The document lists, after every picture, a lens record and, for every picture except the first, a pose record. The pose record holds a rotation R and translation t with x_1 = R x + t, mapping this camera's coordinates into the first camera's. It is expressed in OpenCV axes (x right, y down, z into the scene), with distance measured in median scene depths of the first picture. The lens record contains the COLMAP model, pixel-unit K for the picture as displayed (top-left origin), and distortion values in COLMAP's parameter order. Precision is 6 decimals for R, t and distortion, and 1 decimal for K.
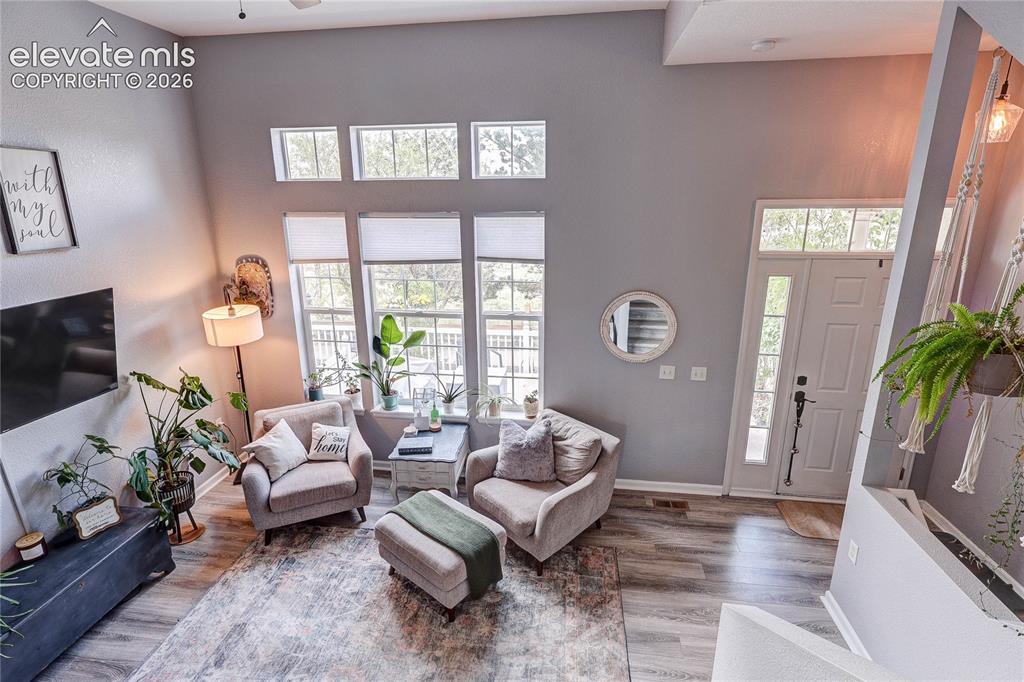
lens RADIAL K [[491.6, 0, 512.6], [0, 491.6, 315.5], [0, 0, 1]] dist [-0.000993, -0.000354]
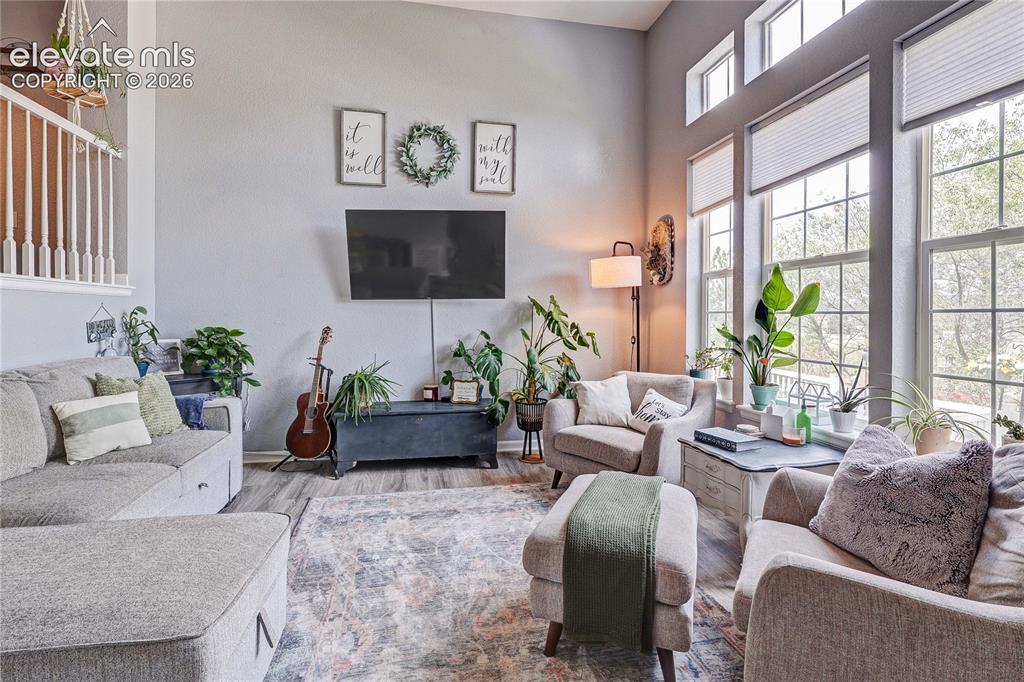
lens RADIAL K [[491.6, 0, 512.6], [0, 491.6, 315.5], [0, 0, 1]] dist [-0.000993, -0.000354]
pose [[0.327501, 0.008233, -0.944815, 0.287102], [-0.239340, 0.968071, -0.074527, 0.216907], [0.914034, 0.250540, 0.319015, 0.501224]]
